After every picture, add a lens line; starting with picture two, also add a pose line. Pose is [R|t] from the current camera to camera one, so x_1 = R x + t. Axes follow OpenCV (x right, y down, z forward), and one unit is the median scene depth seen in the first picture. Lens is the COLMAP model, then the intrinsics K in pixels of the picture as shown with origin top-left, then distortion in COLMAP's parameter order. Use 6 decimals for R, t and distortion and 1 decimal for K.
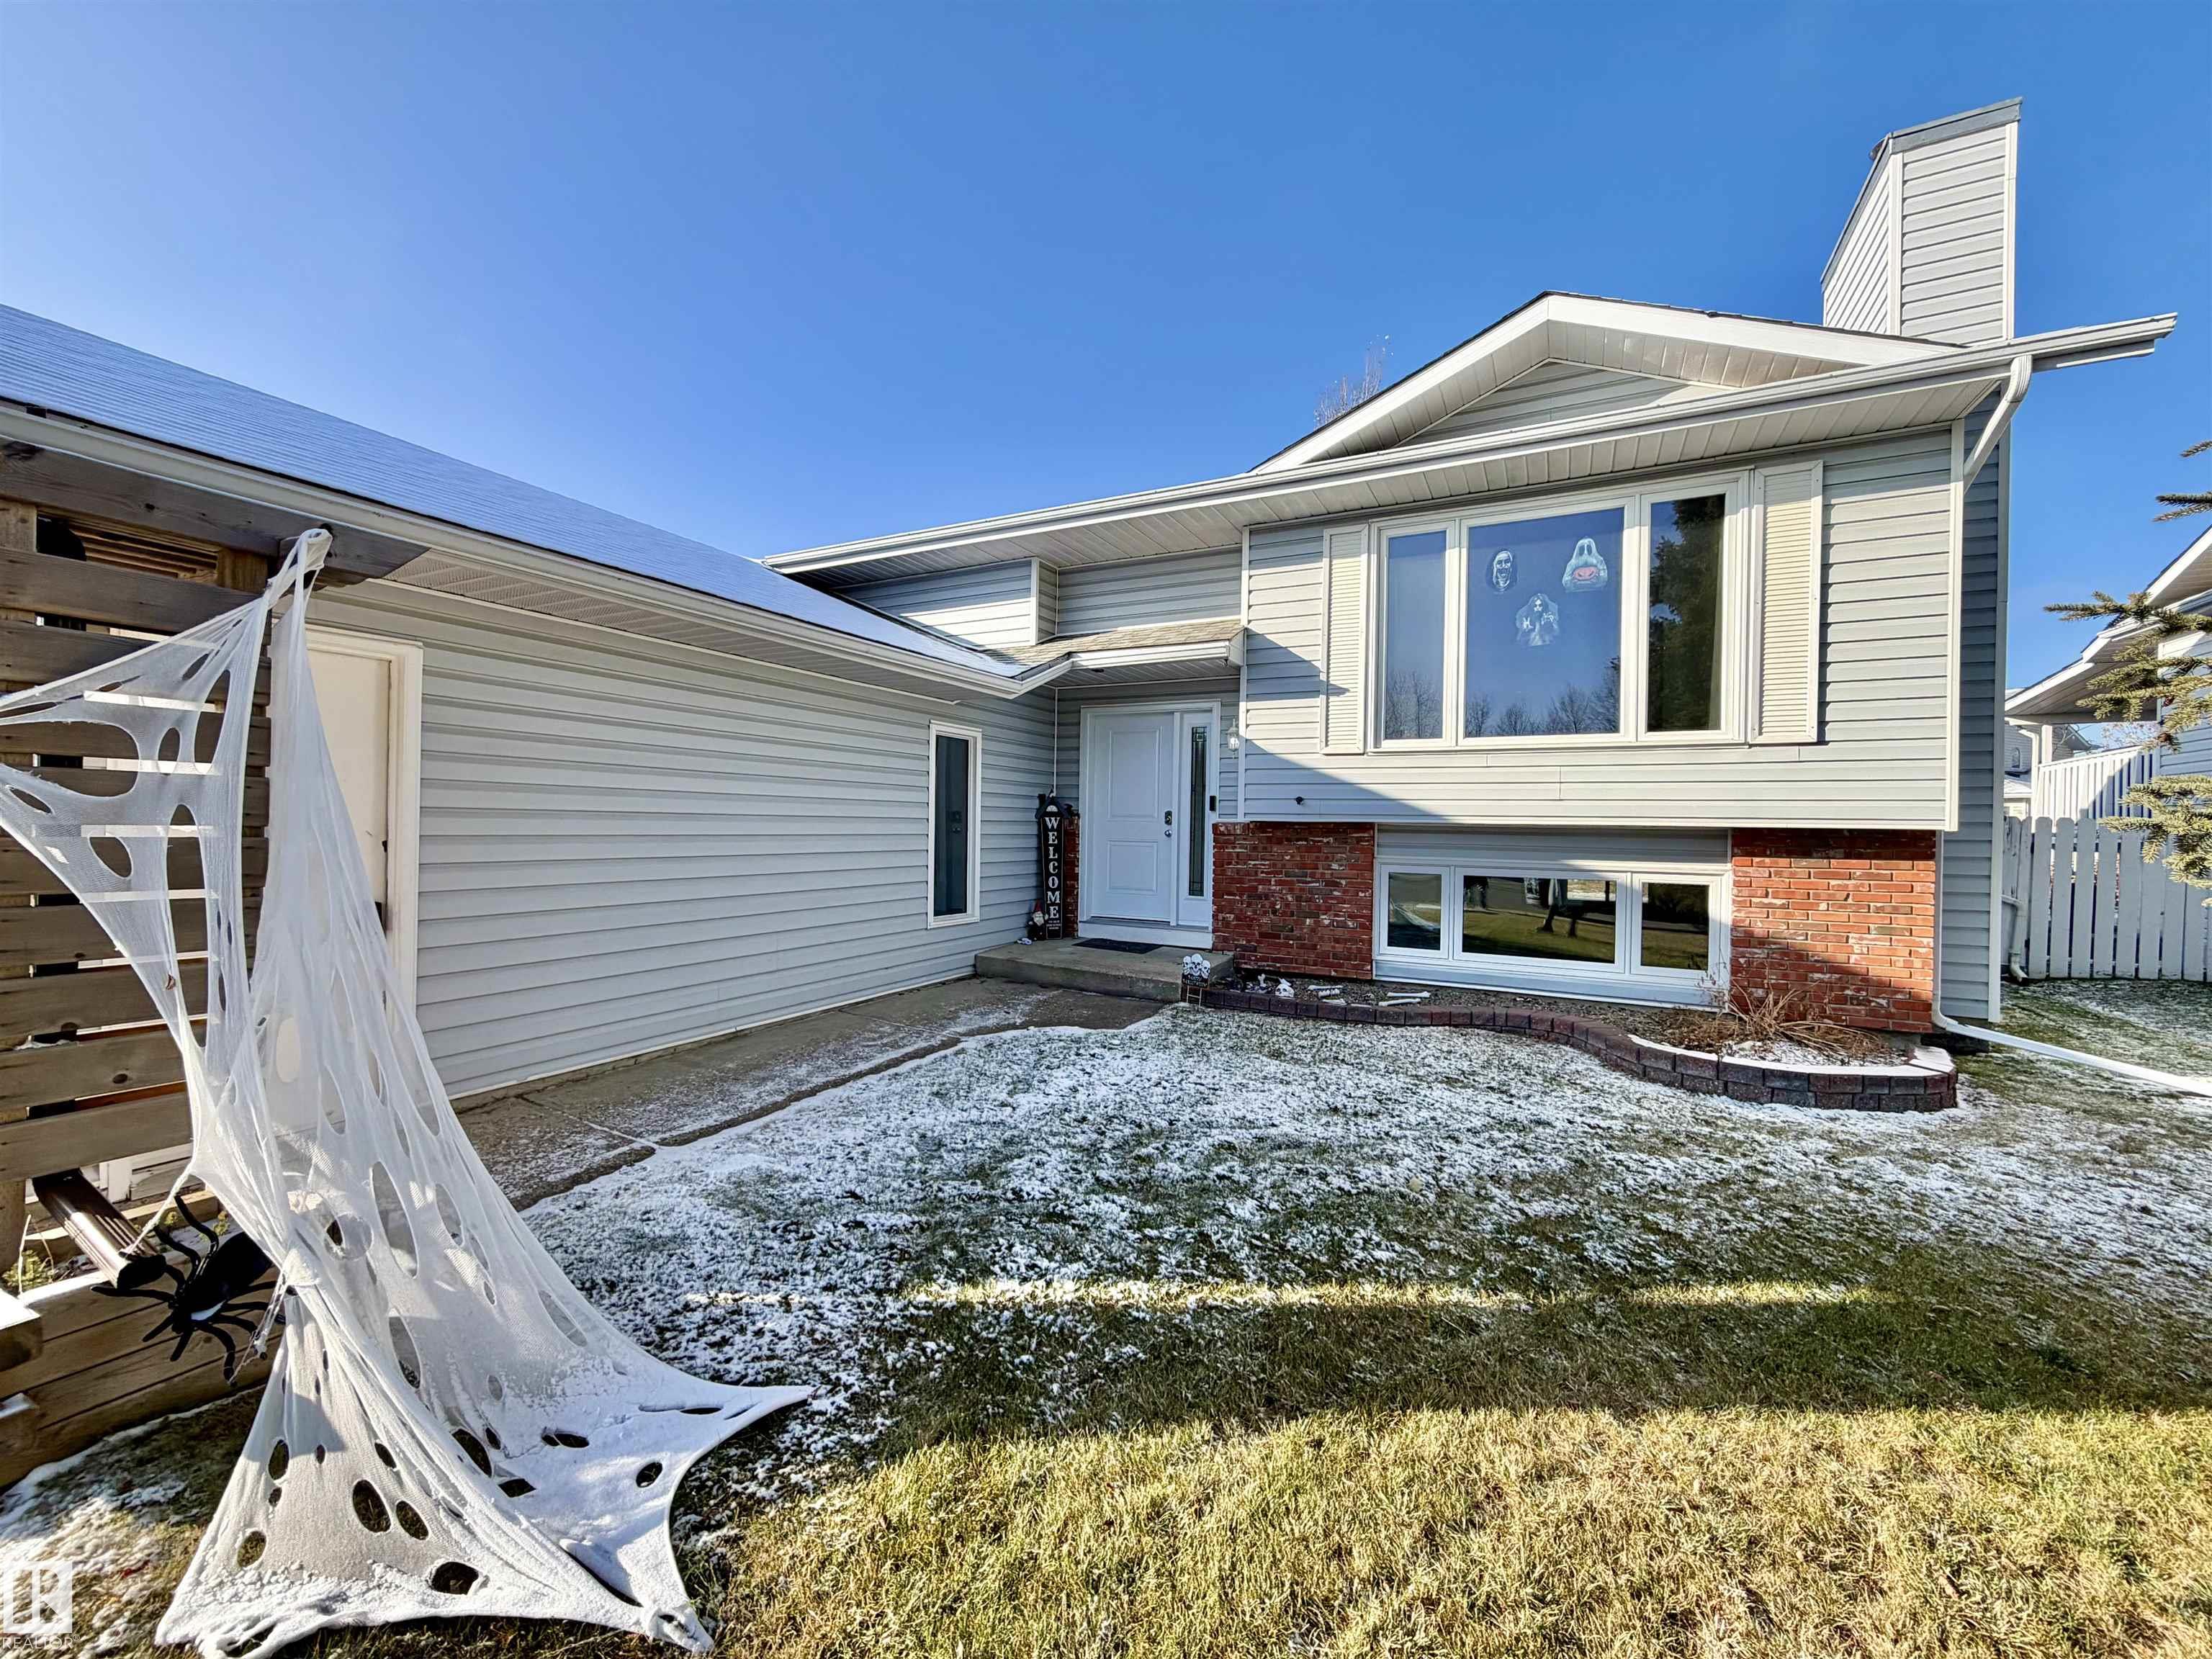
lens RADIAL K [[878.6, 0, 1102.8], [0, 878.6, 829.5], [0, 0, 1]] dist [0.000782, -0.000116]
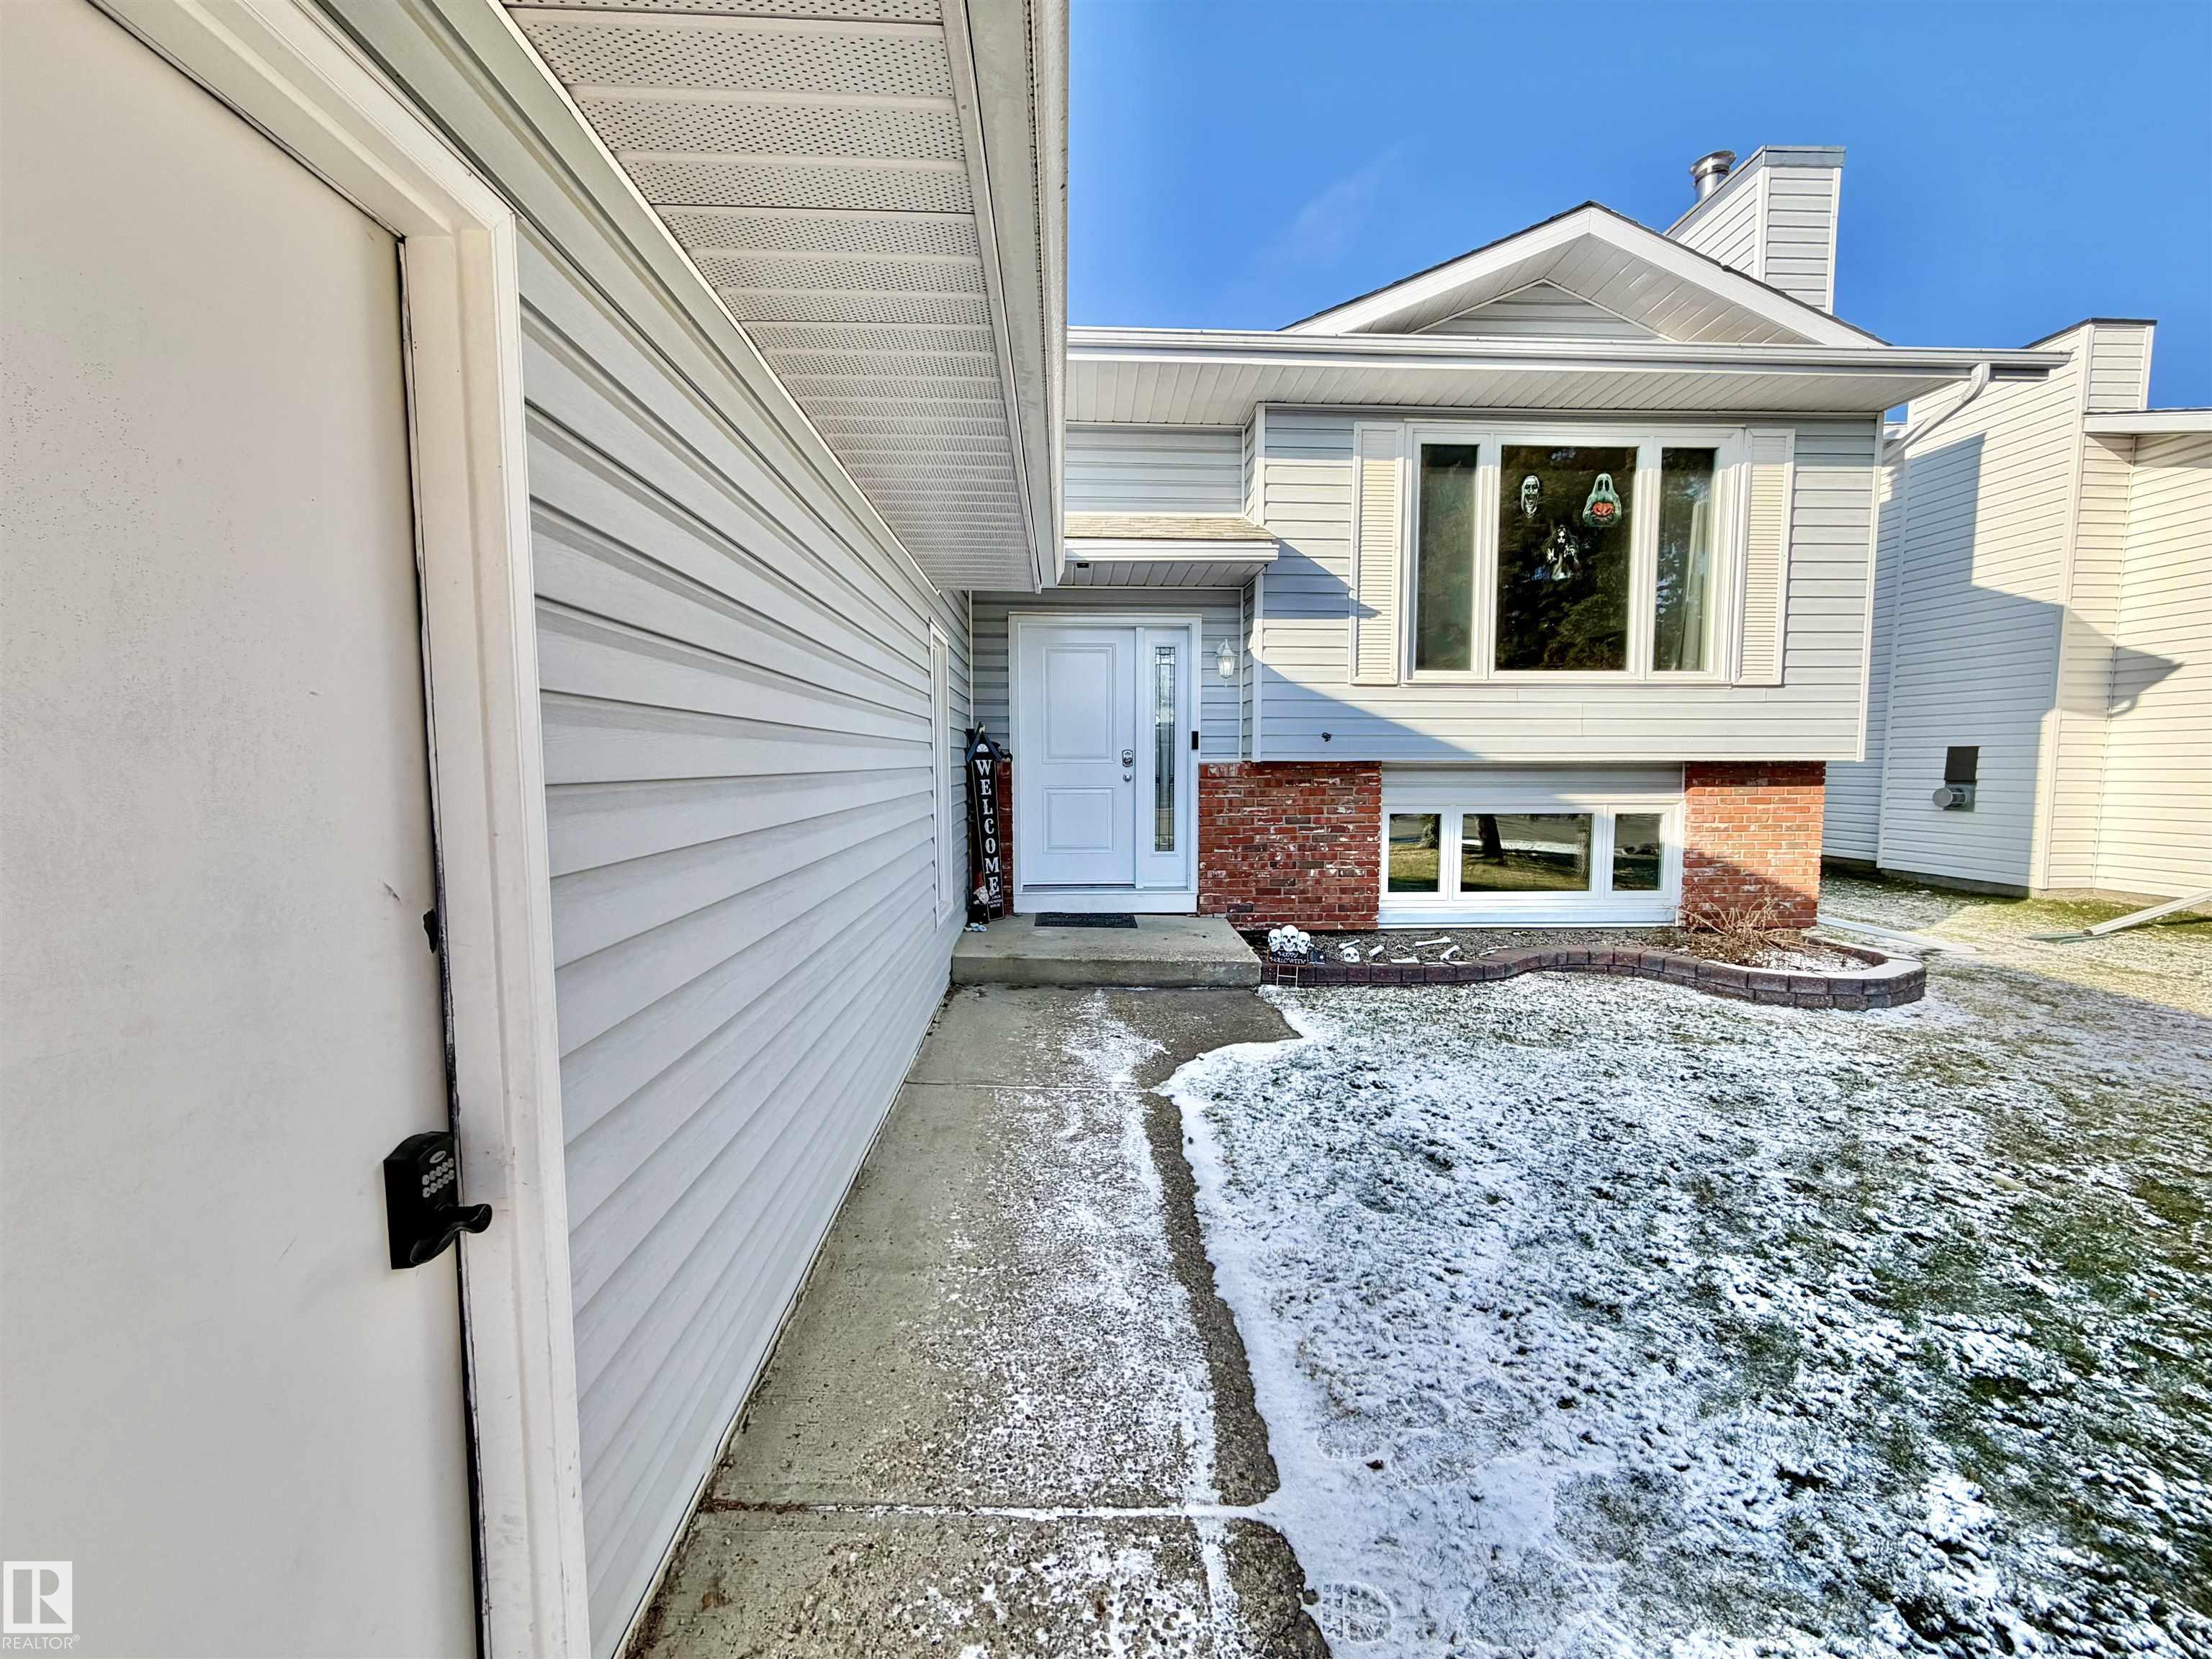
lens RADIAL K [[878.6, 0, 1105.3], [0, 878.6, 830.8], [0, 0, 1]] dist [0.000782, -0.000116]
pose [[0.864559, -0.057422, 0.499239, -0.448240], [0.017444, 0.996281, 0.084383, -0.019342], [-0.502228, -0.064245, 0.862345, 0.381701]]
